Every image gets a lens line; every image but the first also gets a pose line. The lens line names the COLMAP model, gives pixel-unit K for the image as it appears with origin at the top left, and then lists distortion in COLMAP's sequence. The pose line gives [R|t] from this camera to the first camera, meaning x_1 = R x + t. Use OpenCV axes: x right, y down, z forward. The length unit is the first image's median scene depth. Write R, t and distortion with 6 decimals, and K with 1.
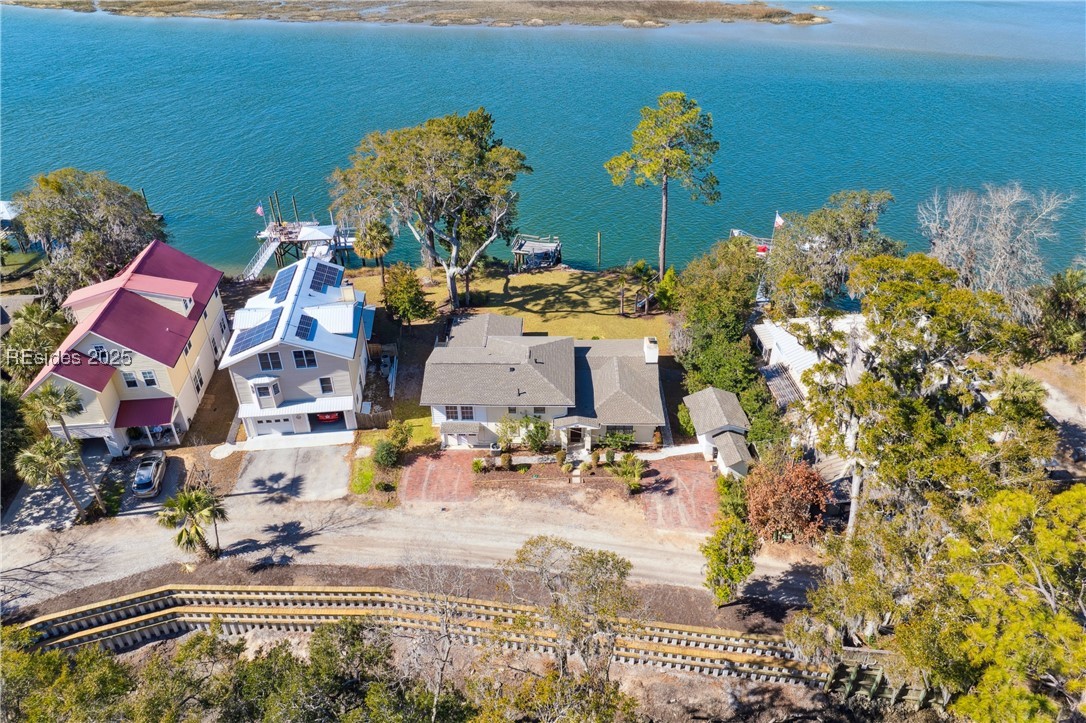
lens RADIAL K [[766.1, 0, 541.6], [0, 766.1, 359.2], [0, 0, 1]] dist [-0.025456, -0.011814]
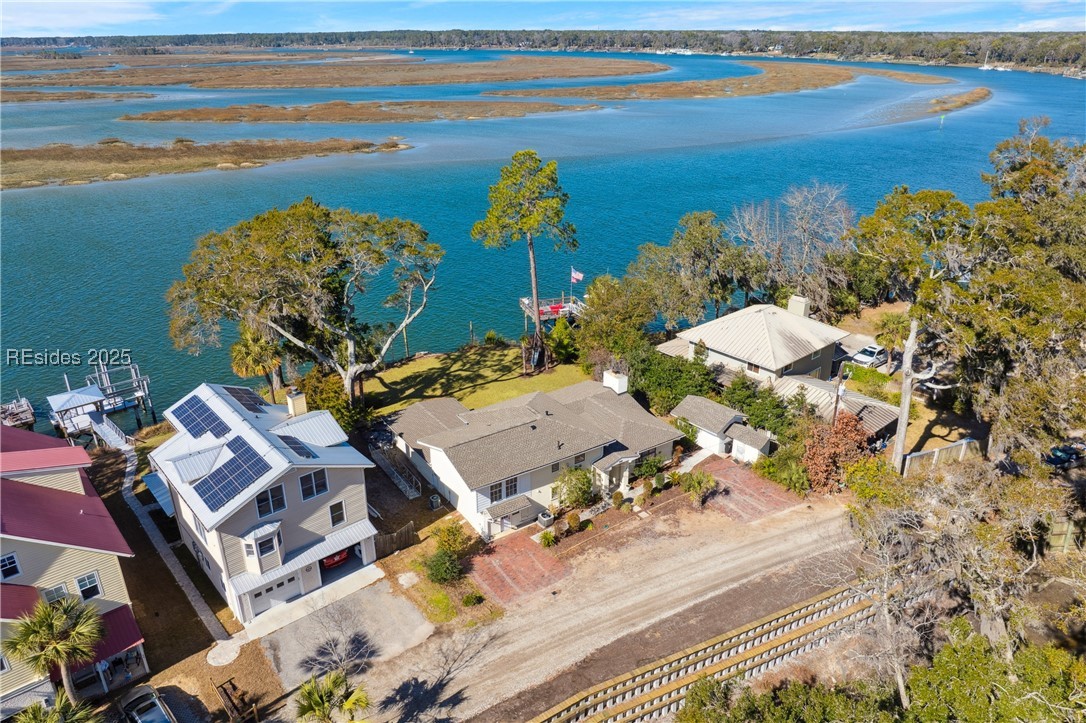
lens RADIAL K [[766.1, 0, 540.7], [0, 766.1, 361.1], [0, 0, 1]] dist [-0.025456, -0.011814]
pose [[0.817221, -0.224493, 0.530804, -0.492919], [0.317957, 0.943789, -0.090368, 0.024138], [-0.480680, 0.242624, 0.842663, 0.216469]]
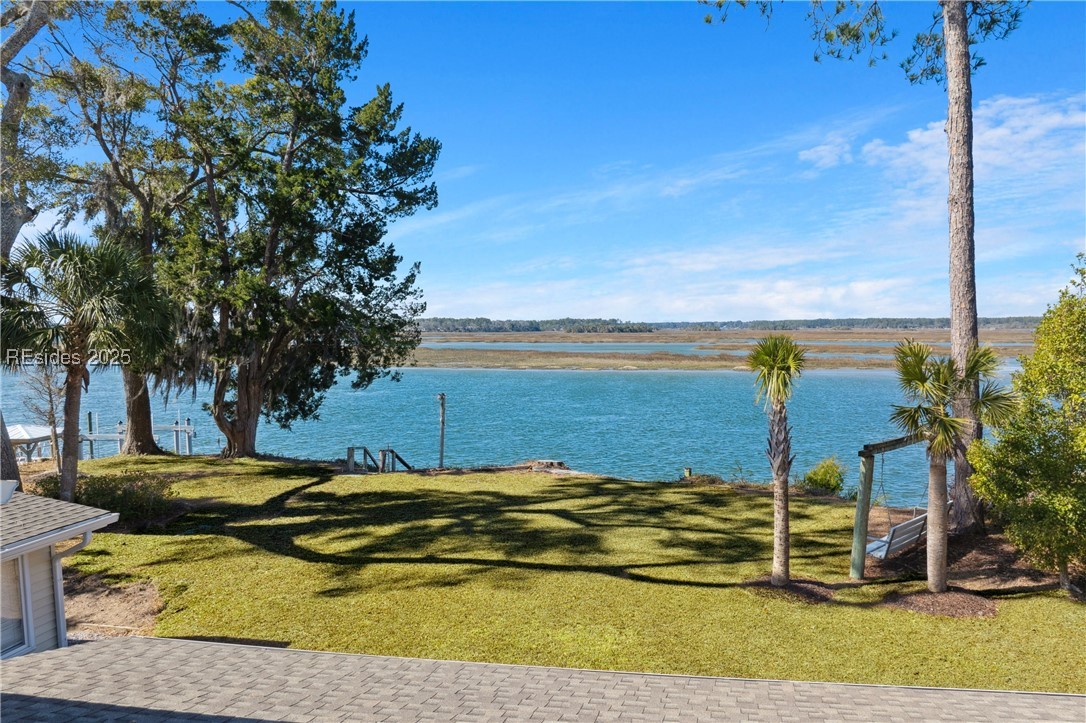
lens RADIAL K [[766.1, 0, 545.3], [0, 766.1, 366.3], [0, 0, 1]] dist [-0.025456, -0.011814]
pose [[0.989461, 0.016771, -0.143827, 0.097226], [-0.087883, 0.858967, -0.504432, -0.013417], [0.115083, 0.511756, 0.851388, 1.048078]]
